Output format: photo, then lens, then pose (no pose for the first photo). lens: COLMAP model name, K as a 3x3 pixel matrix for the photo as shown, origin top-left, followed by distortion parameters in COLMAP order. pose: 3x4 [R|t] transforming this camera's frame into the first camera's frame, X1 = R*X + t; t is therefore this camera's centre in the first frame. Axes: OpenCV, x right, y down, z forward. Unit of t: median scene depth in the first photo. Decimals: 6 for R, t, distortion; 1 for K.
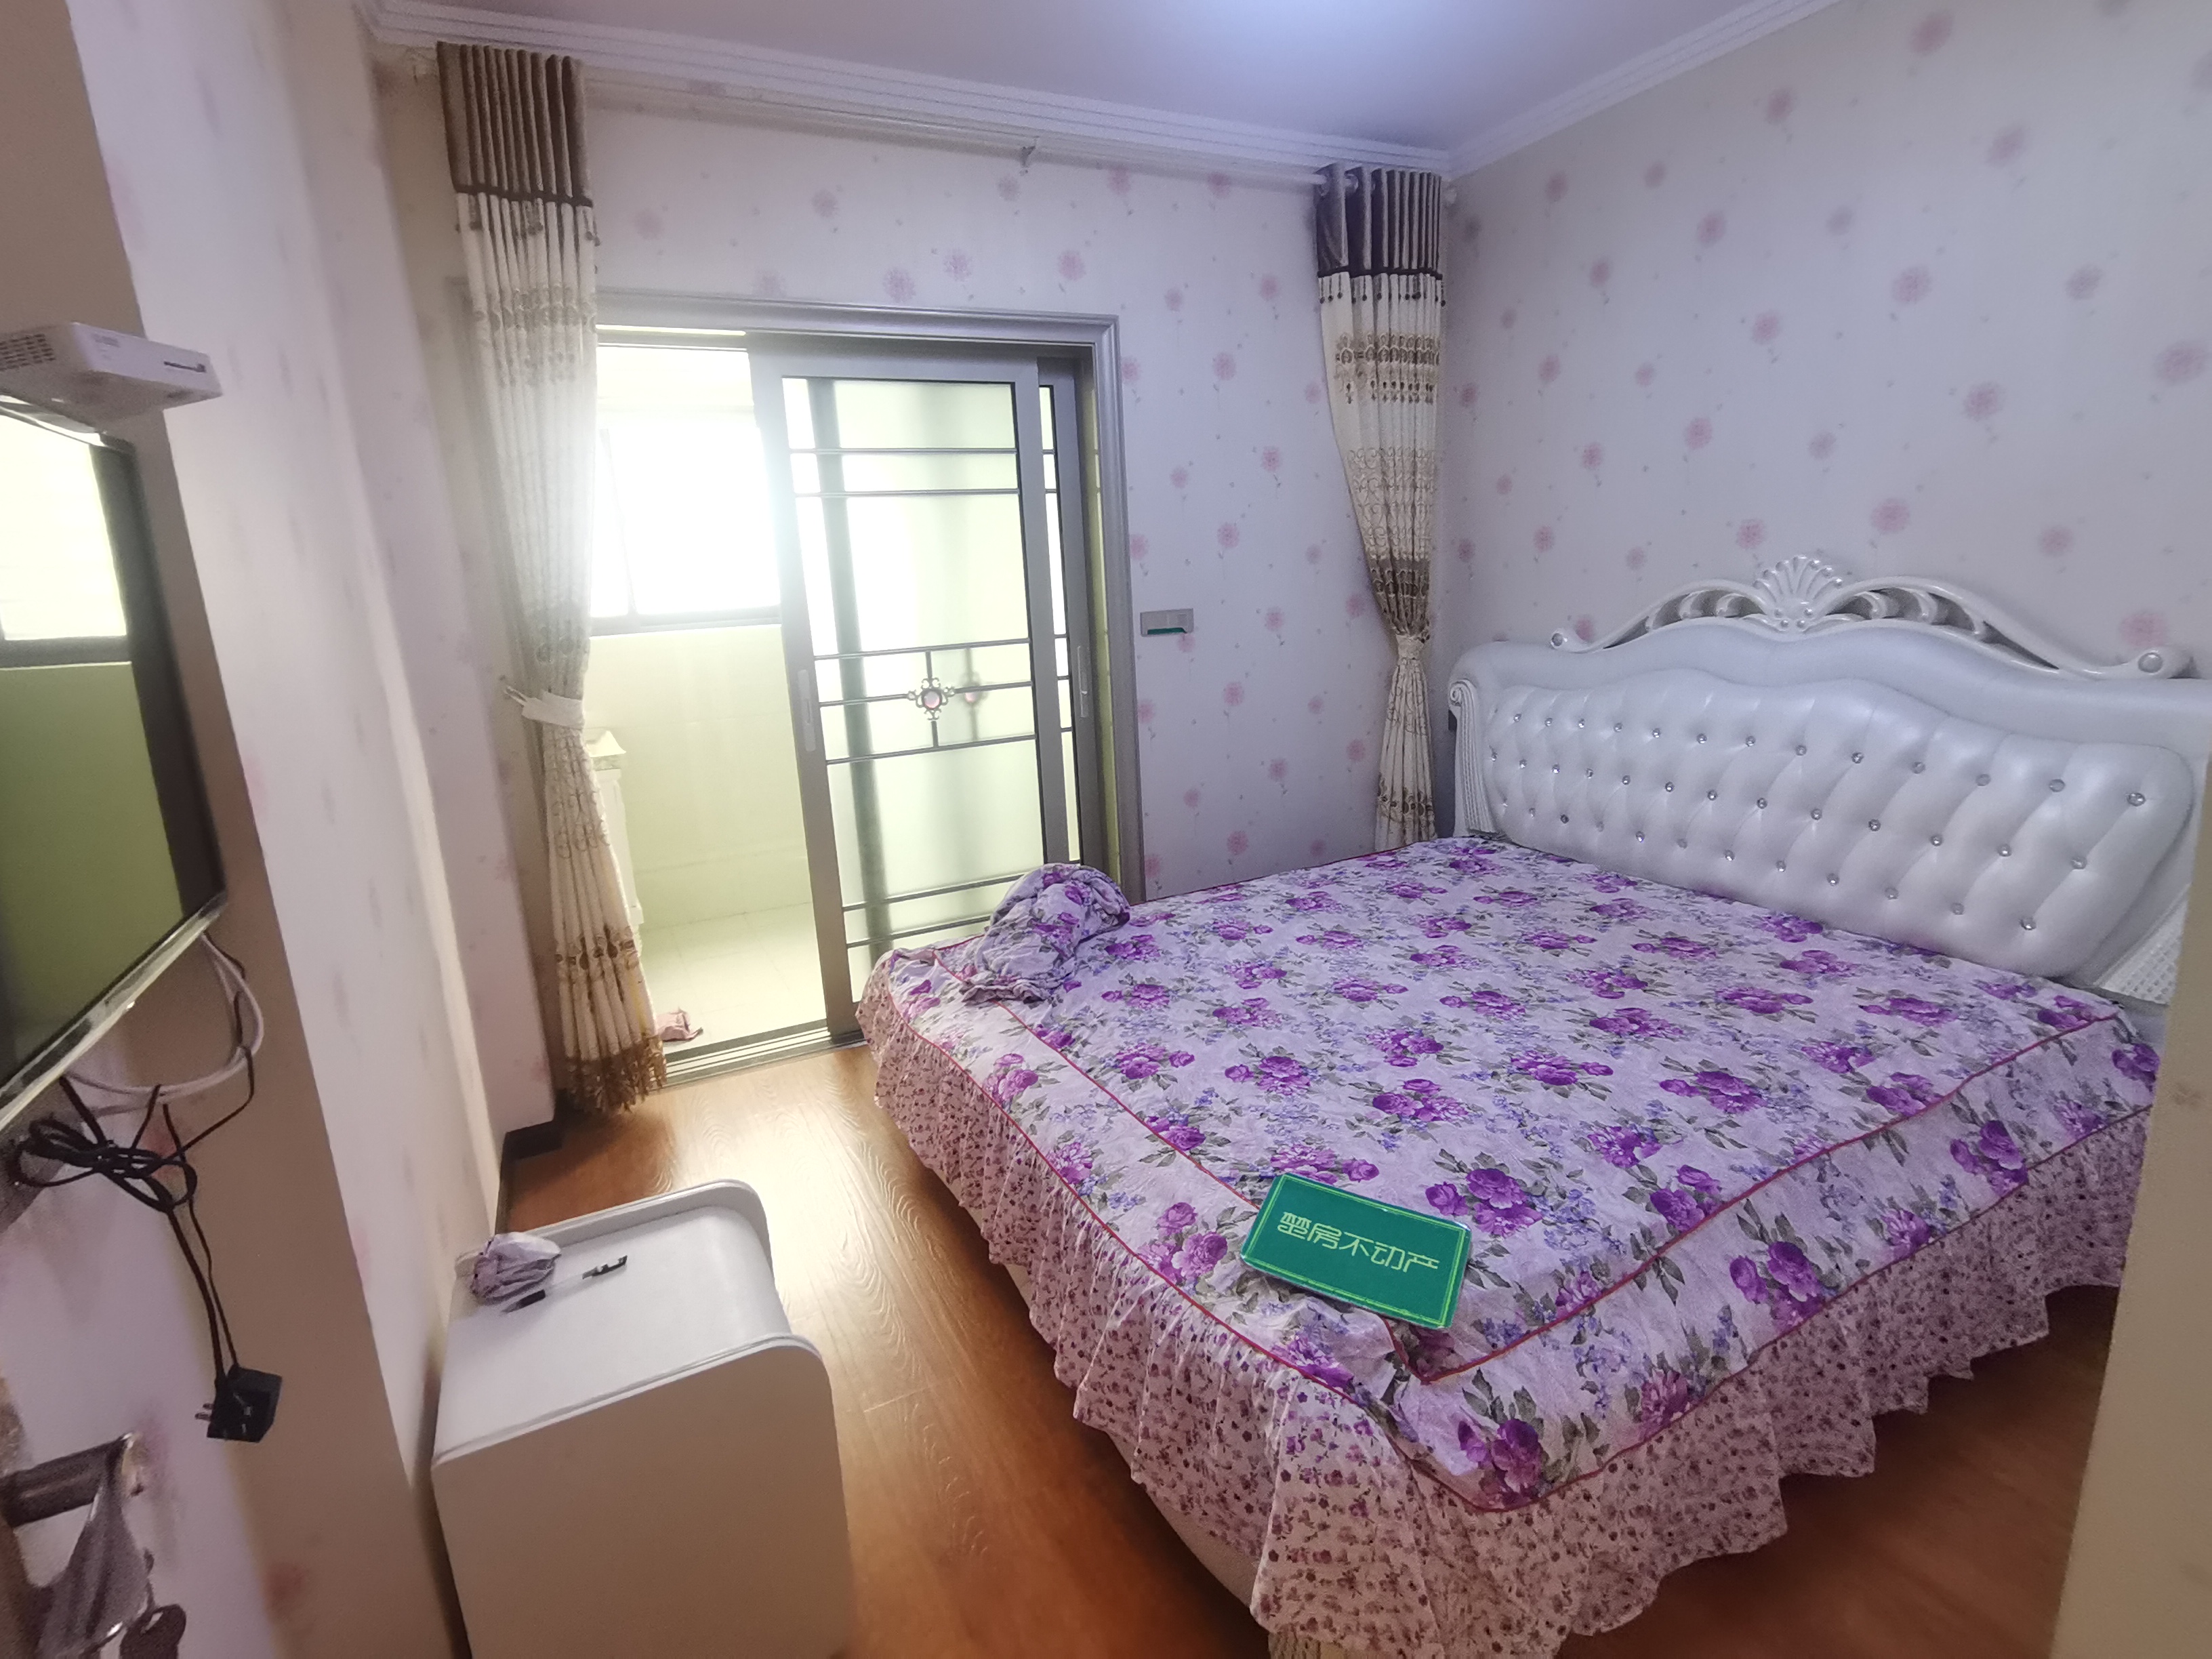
lens RADIAL K [[1112.7, 0, 1107.9], [0, 1112.7, 820.9], [0, 0, 1]] dist [0.049784, -0.020457]
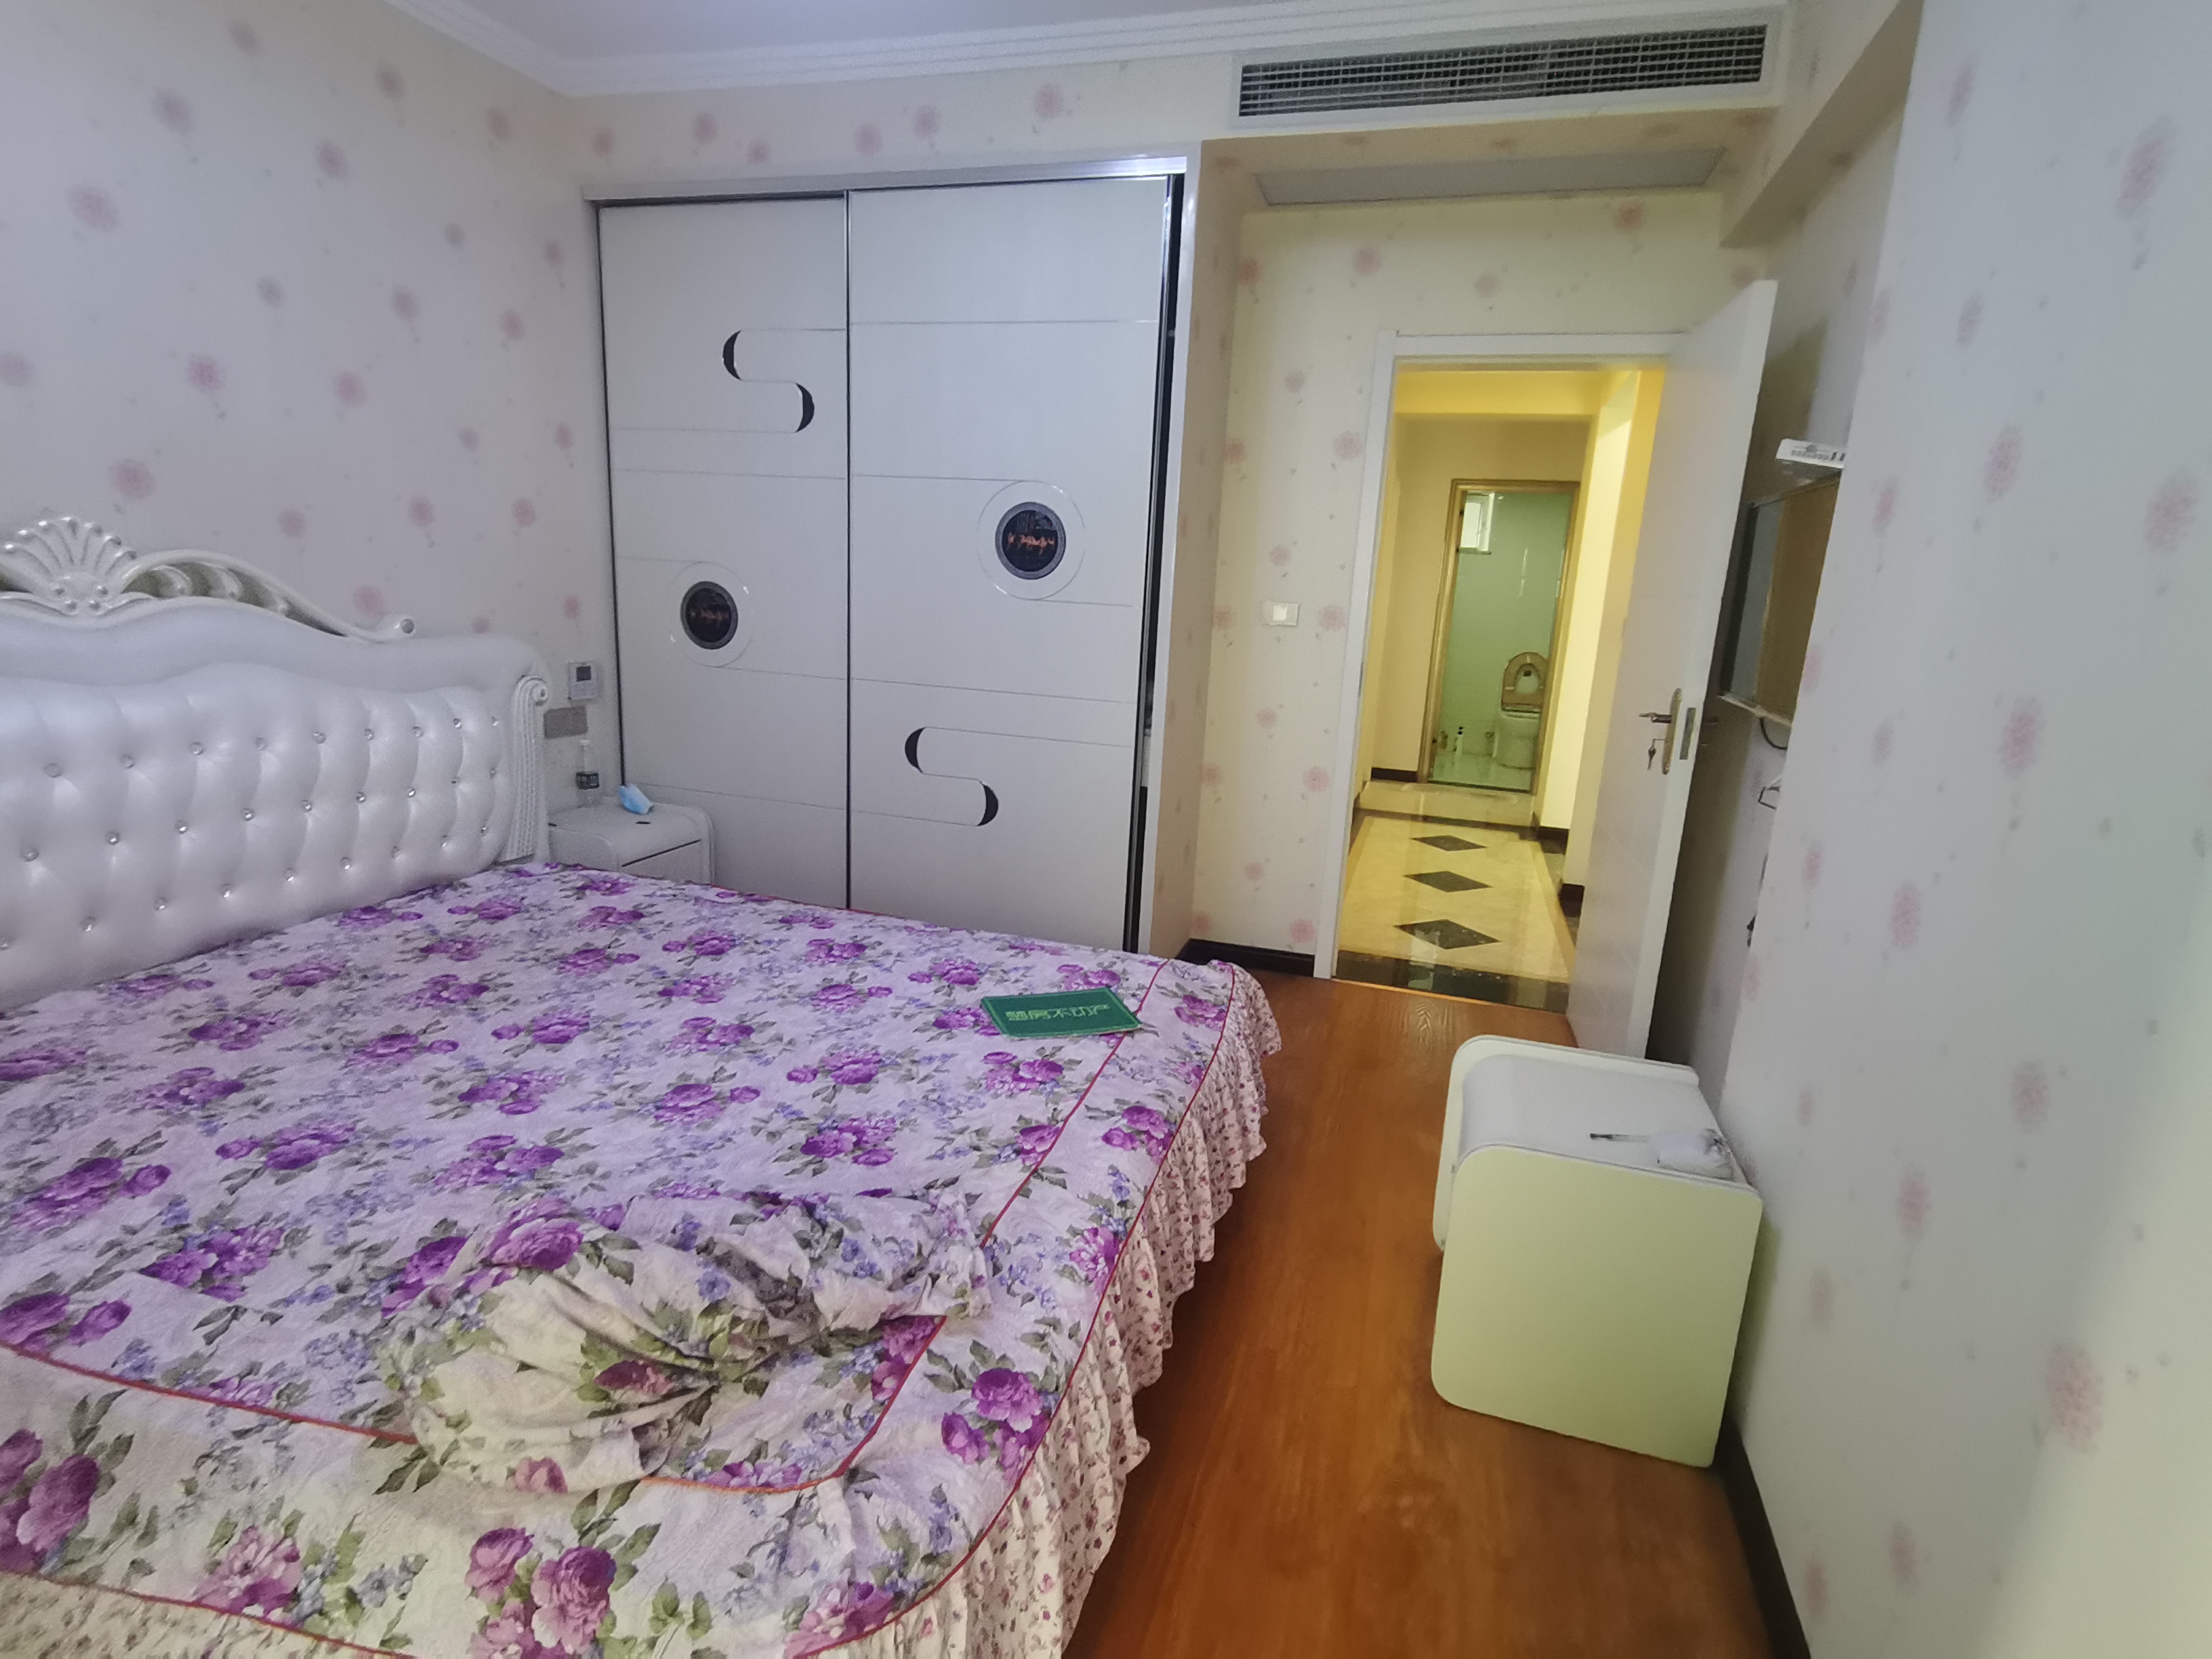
lens RADIAL K [[1101.3, 0, 1106.2], [0, 1101.3, 812.4], [0, 0, 1]] dist [0.035817, -0.028809]
pose [[-0.715638, -0.137410, 0.684821, -0.483586], [0.140338, 0.932176, 0.333696, -0.219663], [-0.684227, 0.334913, -0.647817, 1.179673]]
